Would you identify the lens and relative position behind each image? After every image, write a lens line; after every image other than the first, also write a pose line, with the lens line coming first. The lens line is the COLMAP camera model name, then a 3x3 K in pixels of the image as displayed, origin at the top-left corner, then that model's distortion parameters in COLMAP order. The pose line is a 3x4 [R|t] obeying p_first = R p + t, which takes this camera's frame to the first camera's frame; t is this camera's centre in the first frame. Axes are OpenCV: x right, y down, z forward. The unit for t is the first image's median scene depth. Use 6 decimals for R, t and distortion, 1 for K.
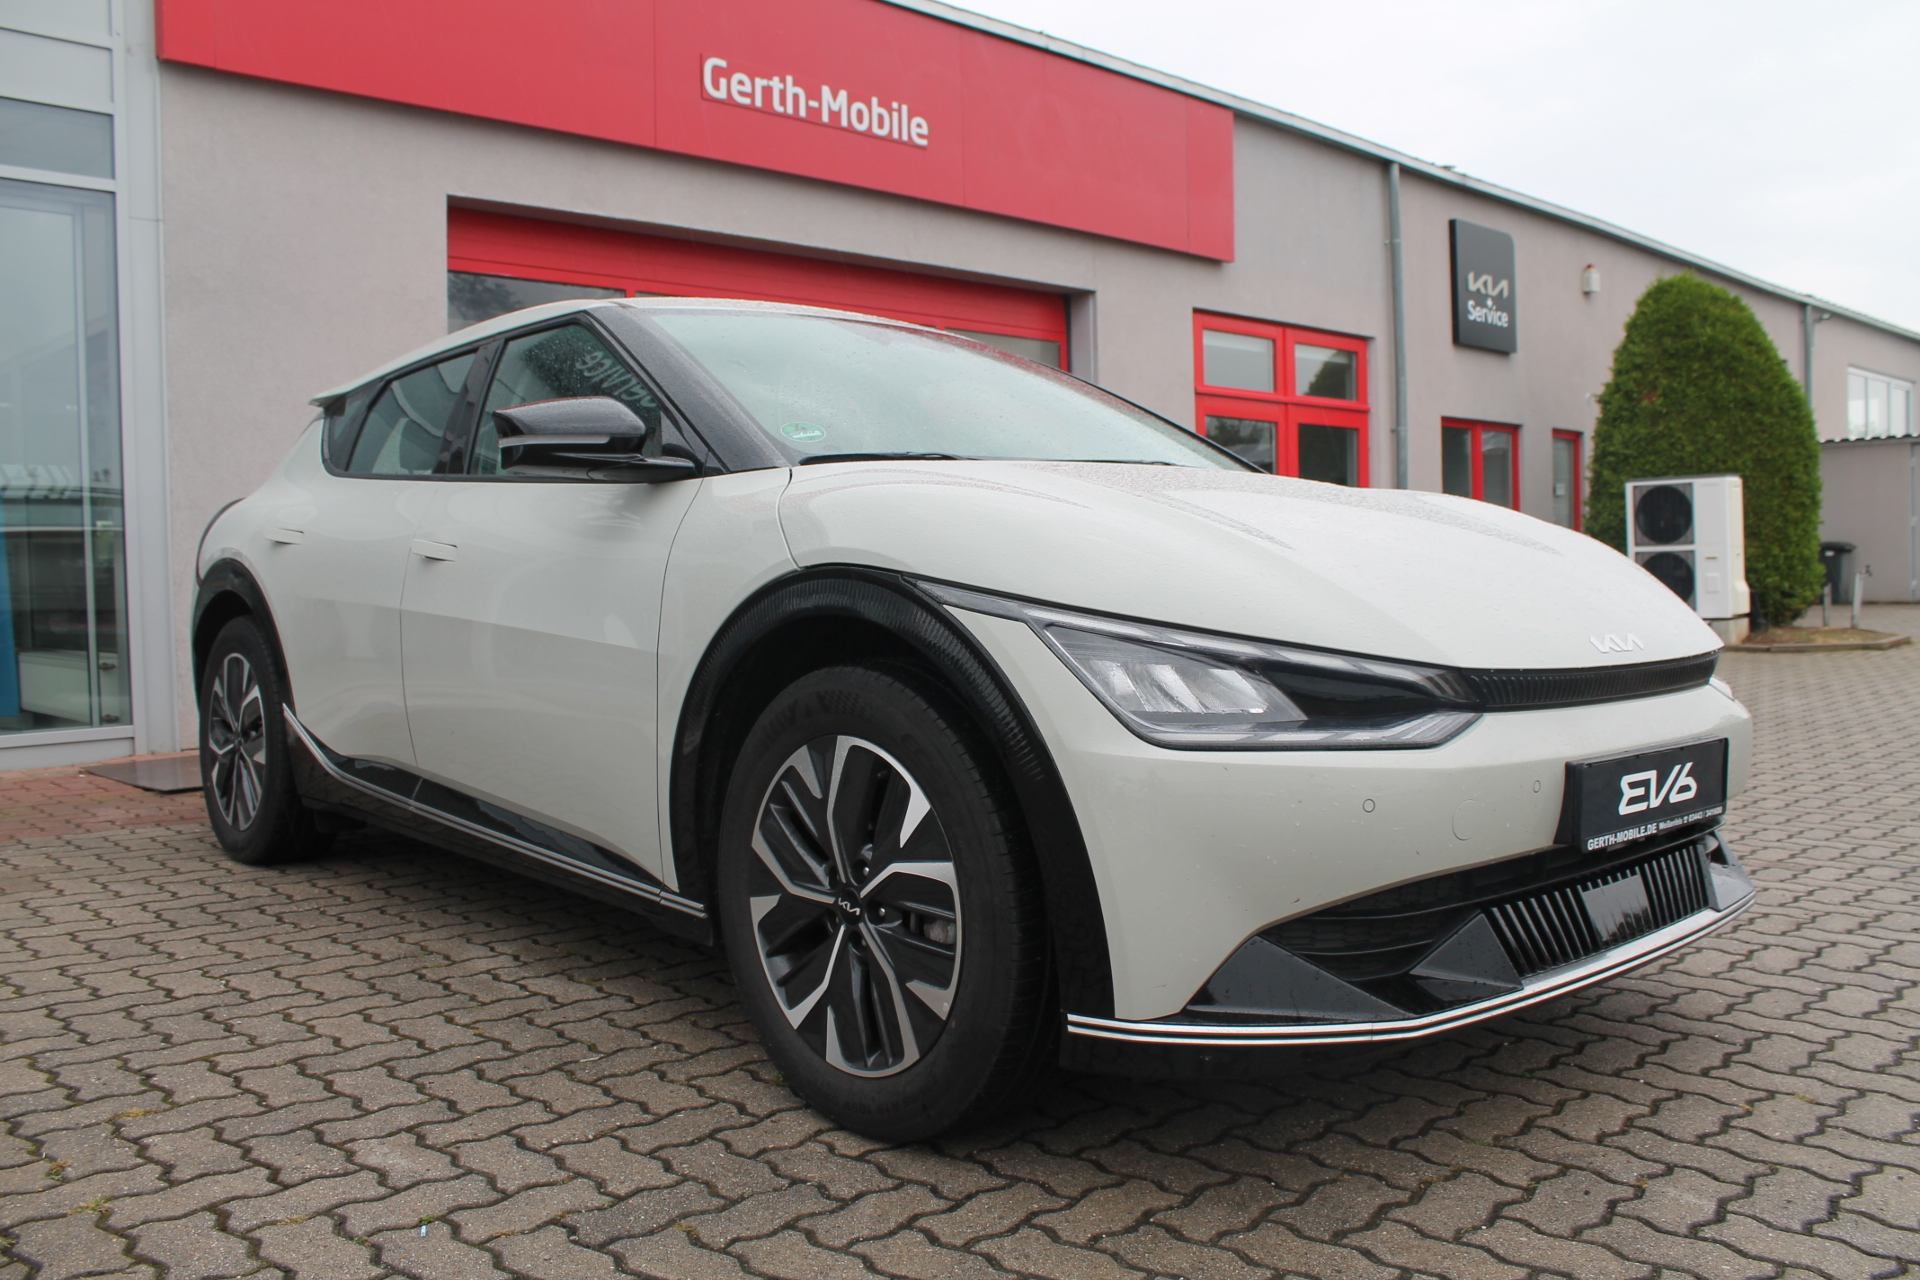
lens RADIAL K [[1589.8, 0, 968.1], [0, 1589.8, 635.6], [0, 0, 1]] dist [-0.126741, 0.107233]
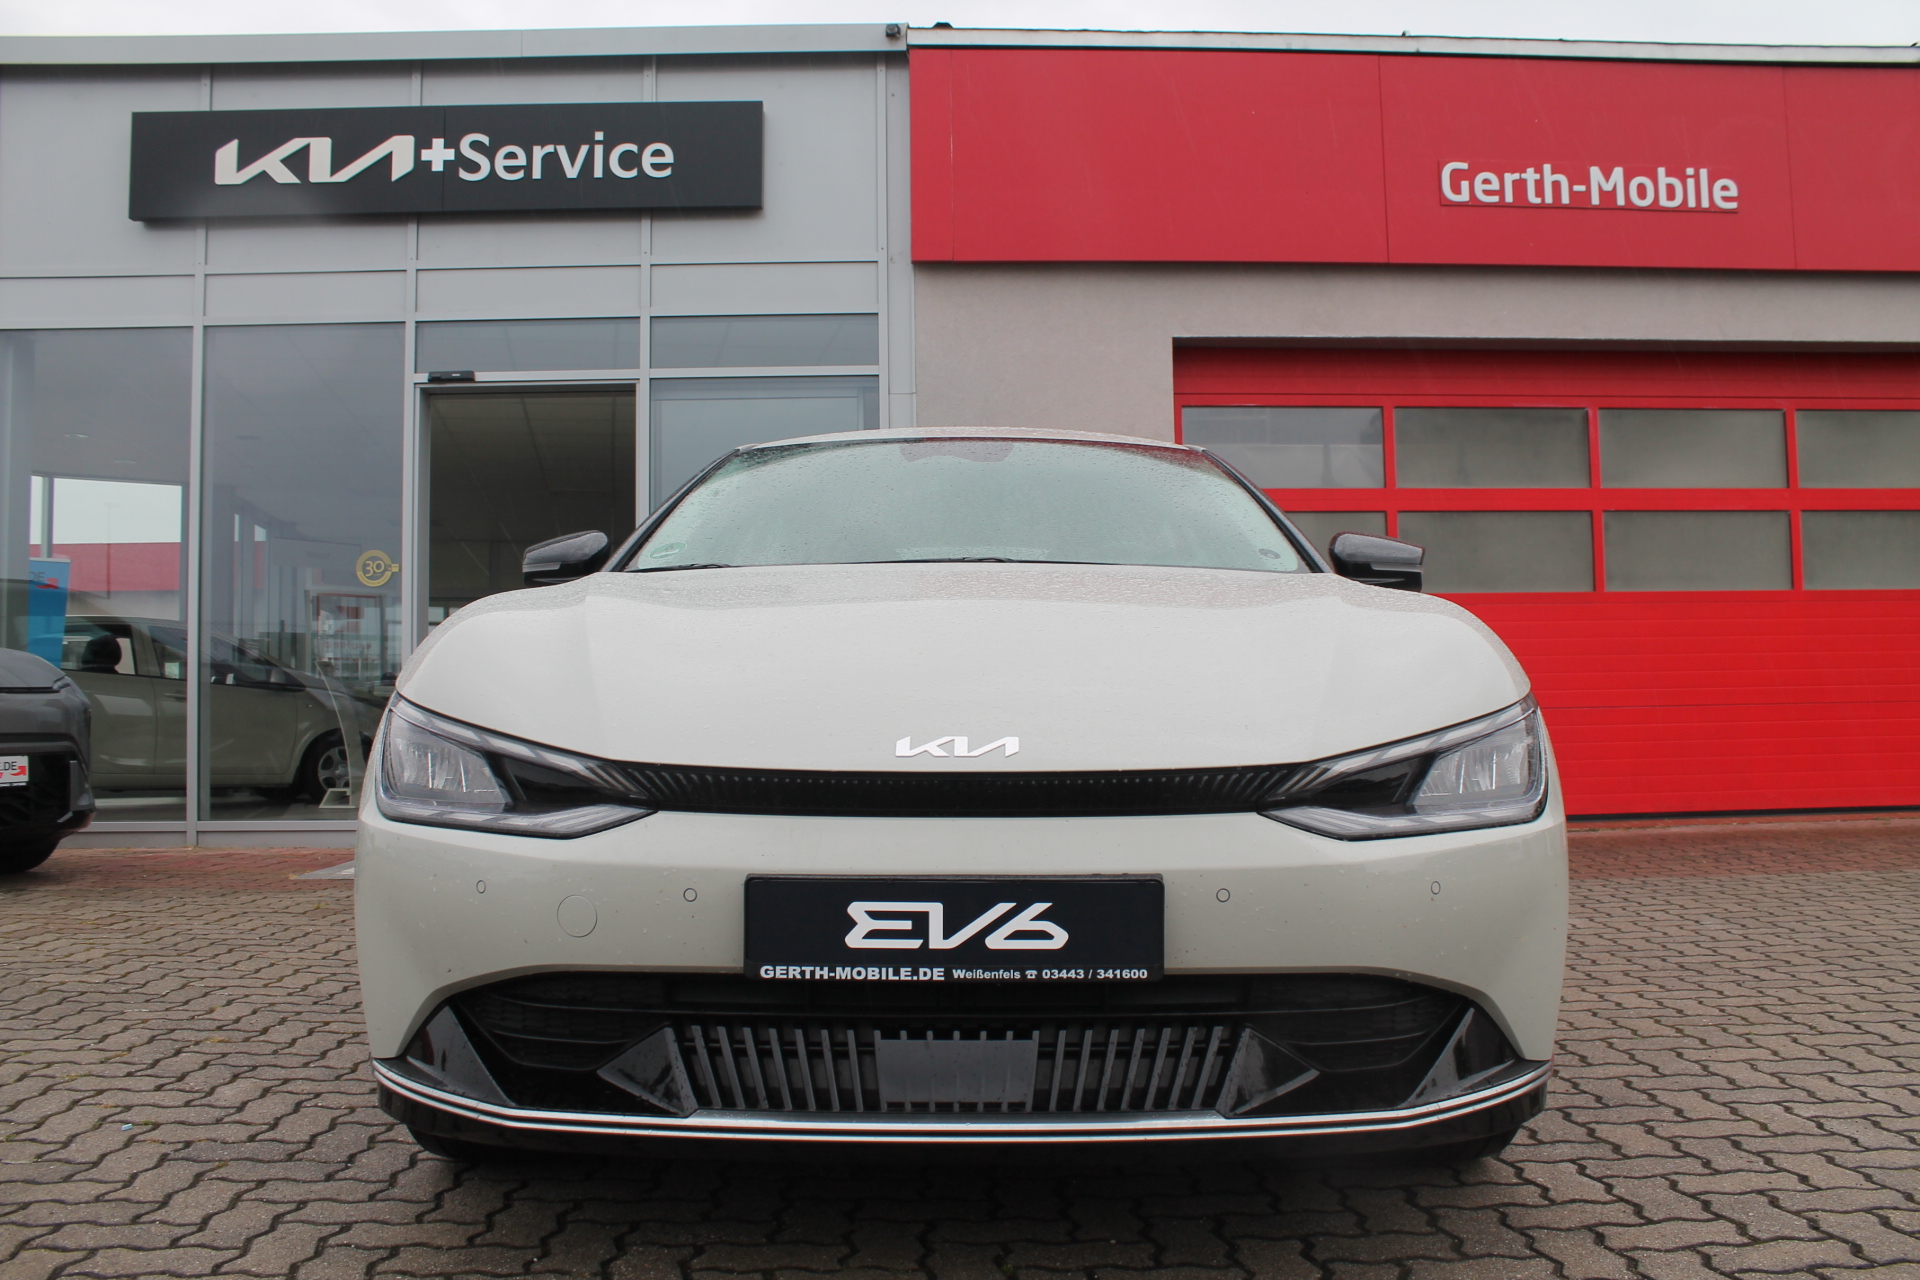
lens RADIAL K [[1589.8, 0, 966.8], [0, 1589.8, 637.1], [0, 0, 1]] dist [-0.126741, 0.107233]
pose [[0.737974, -0.016364, -0.674631, 0.255306], [-0.036386, 0.997287, -0.063993, -0.000279], [0.673848, 0.071772, 0.735376, 0.095801]]
